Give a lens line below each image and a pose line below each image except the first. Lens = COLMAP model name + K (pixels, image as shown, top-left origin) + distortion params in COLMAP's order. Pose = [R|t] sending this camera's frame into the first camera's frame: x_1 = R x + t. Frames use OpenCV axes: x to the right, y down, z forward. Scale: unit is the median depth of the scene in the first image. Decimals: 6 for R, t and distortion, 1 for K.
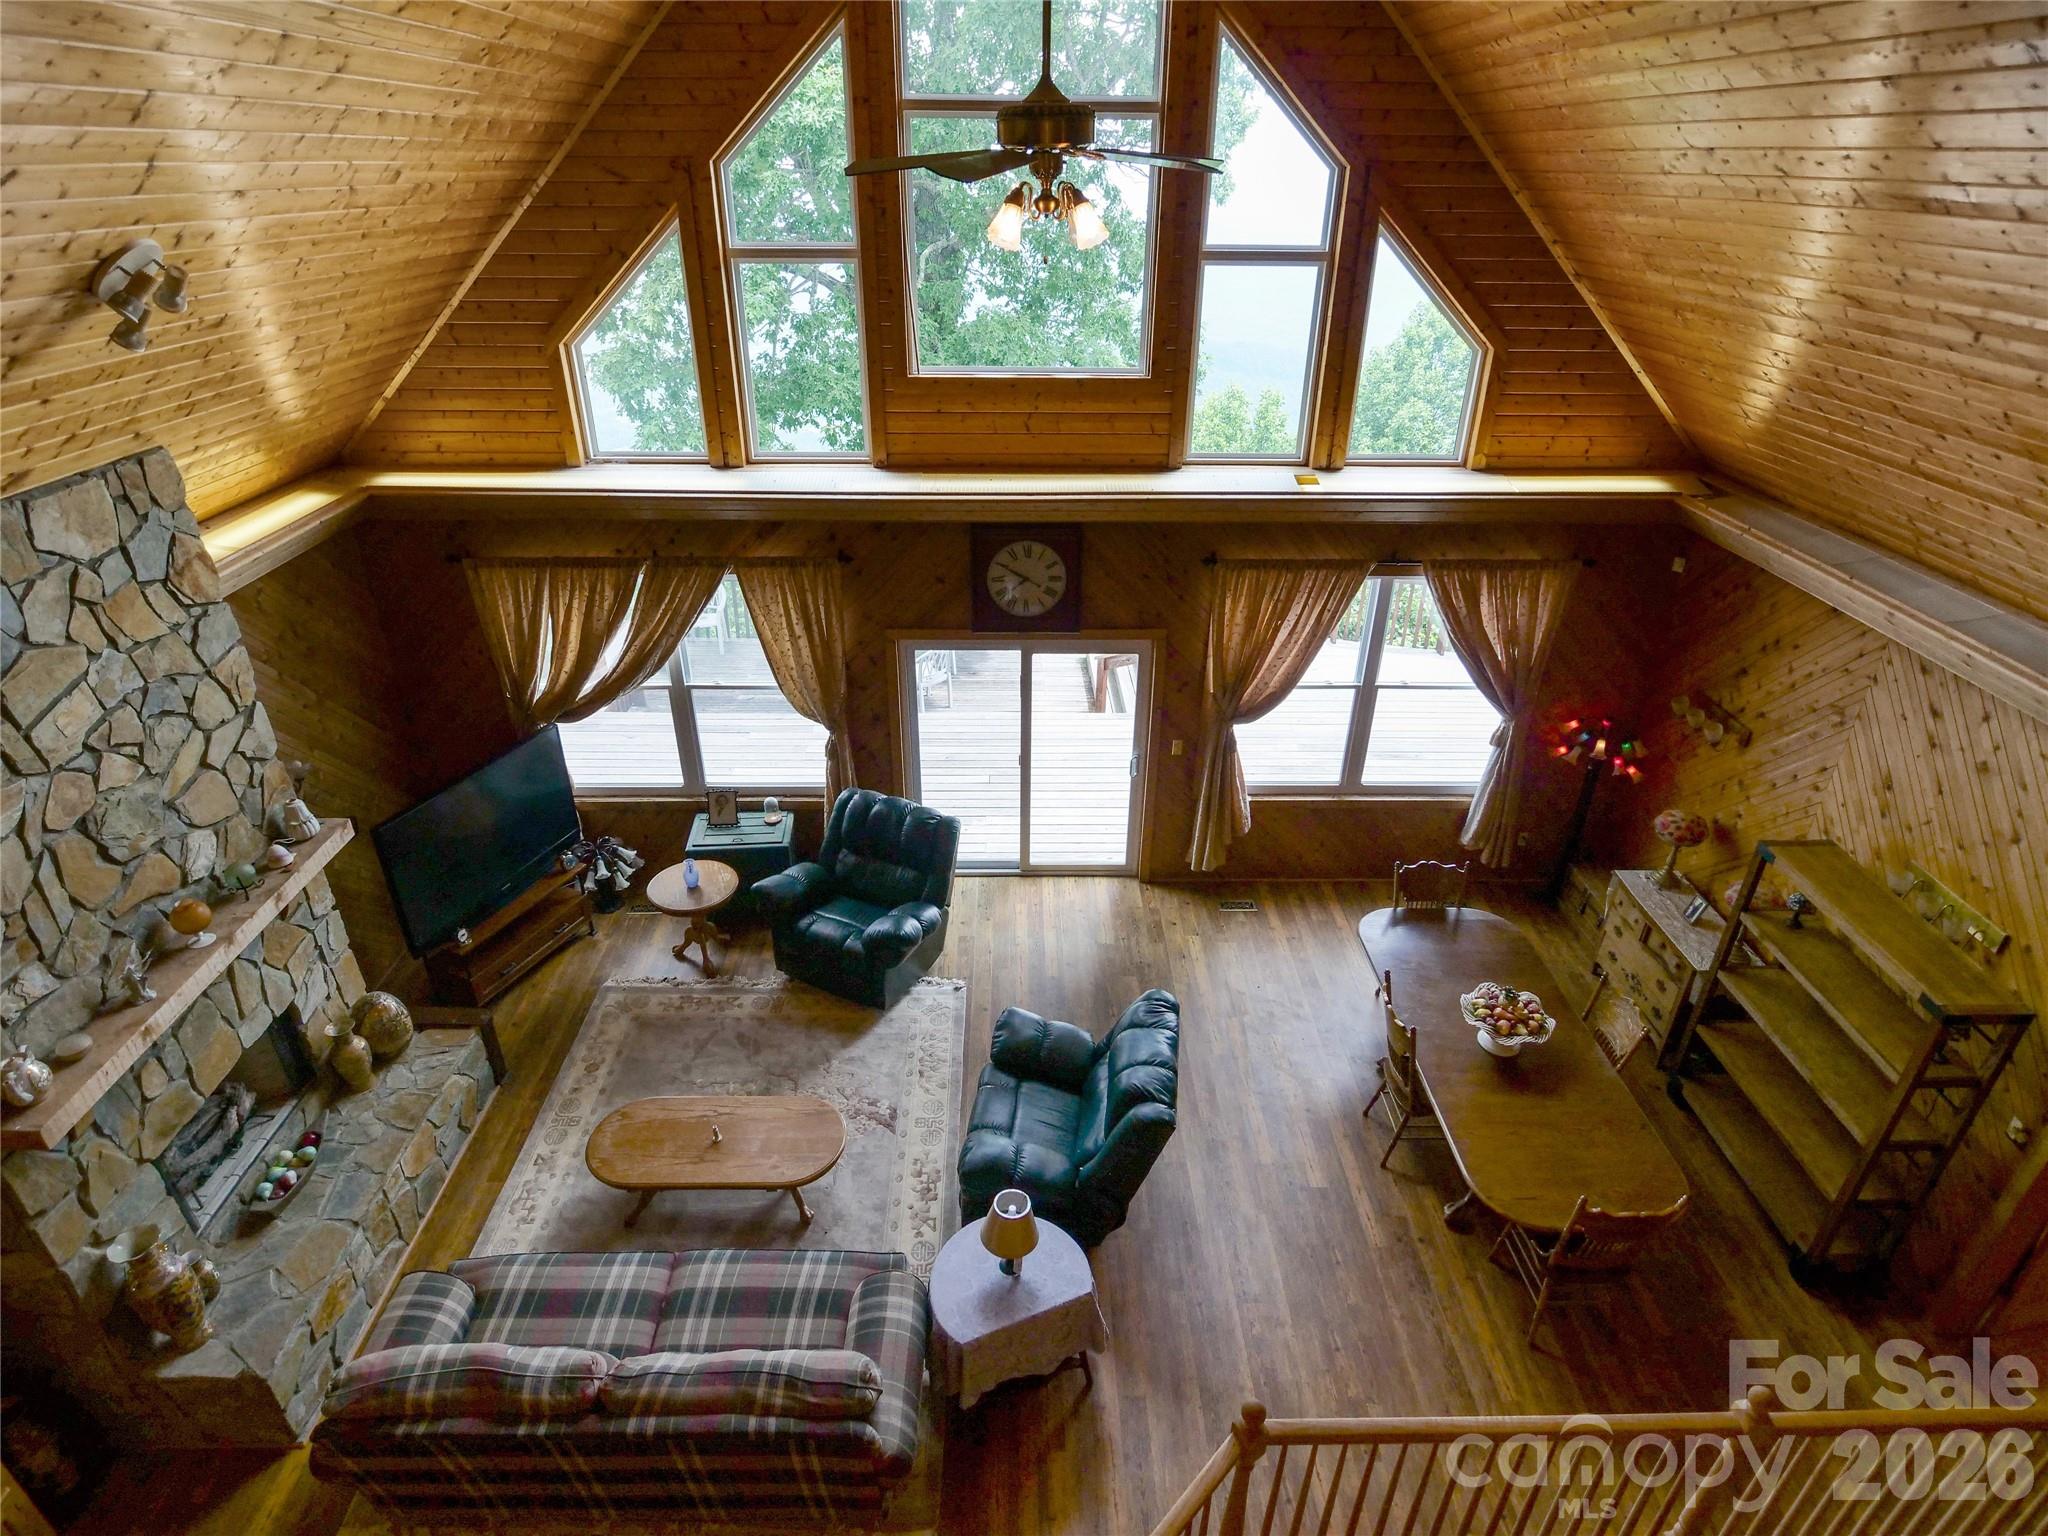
lens RADIAL K [[1100.0, 0, 1024.9], [0, 1100.0, 768.6], [0, 0, 1]] dist [-0.005349, -0.007290]
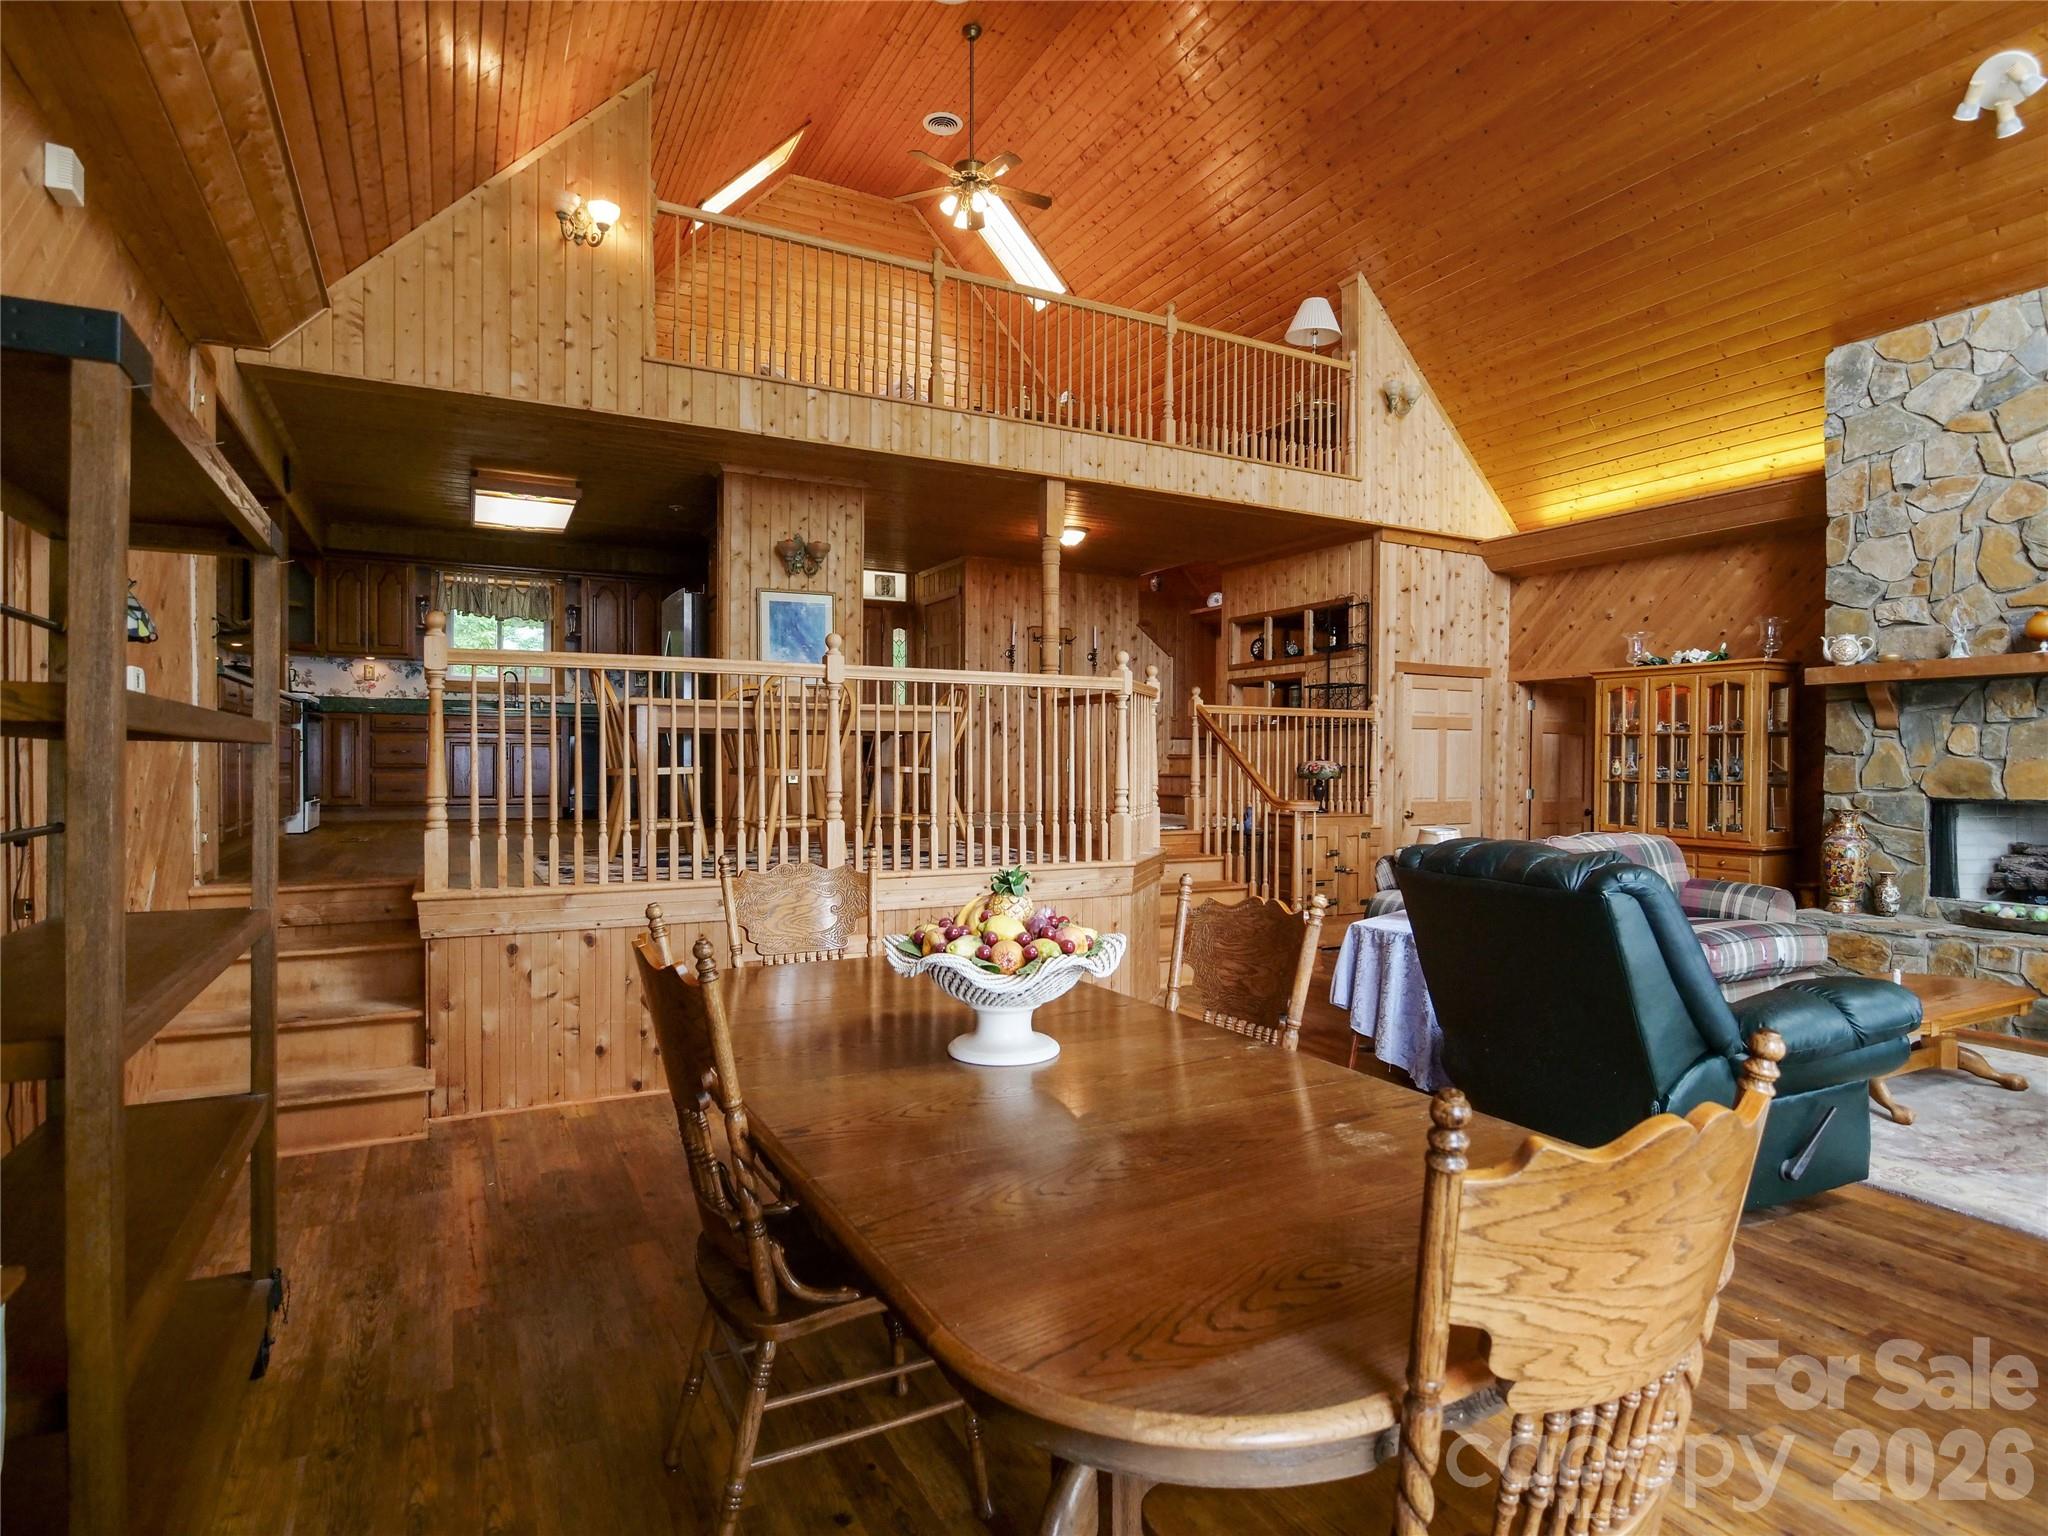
lens RADIAL K [[1100.0, 0, 1024.9], [0, 1100.0, 768.6], [0, 0, 1]] dist [-0.005349, -0.007290]
pose [[-0.891620, -0.008859, -0.452698, 0.551976], [-0.229269, 0.870994, 0.434517, 0.008082], [0.390448, 0.491213, -0.778627, 1.156637]]
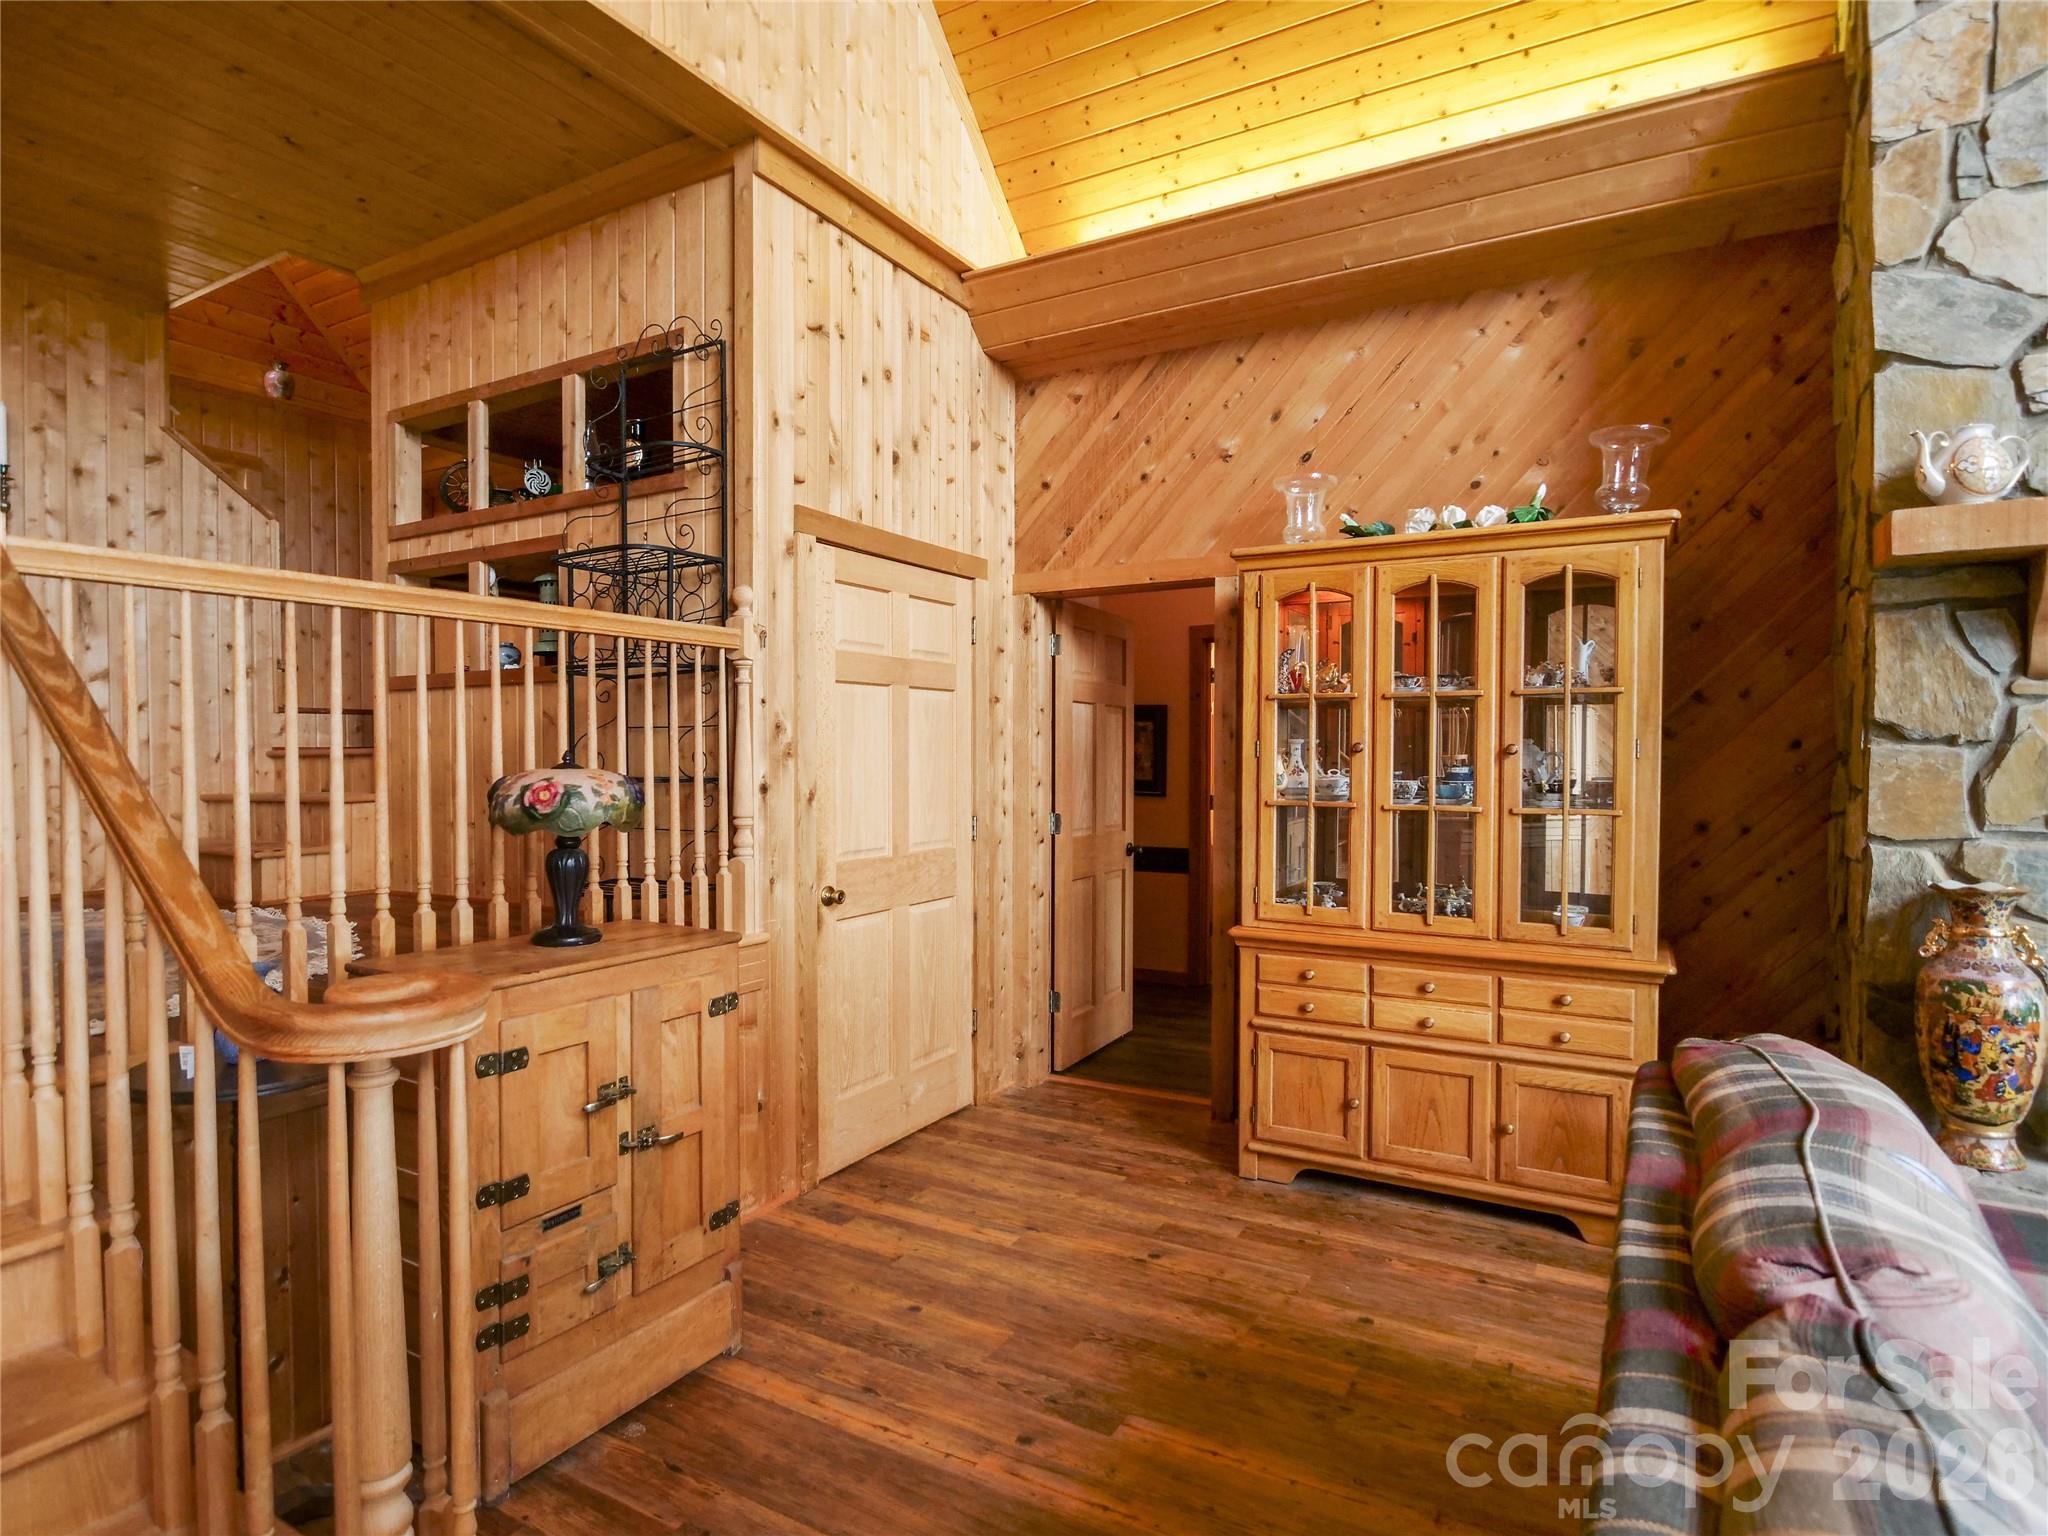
lens RADIAL K [[1102.3, 0, 1022.7], [0, 1102.3, 772.5], [0, 0, 1]] dist [-0.004427, -0.007374]
pose [[-0.516054, 0.011370, -0.856481, -0.072210], [-0.415012, 0.871388, 0.261625, 0.305425], [0.749302, 0.490462, -0.444964, 0.592654]]
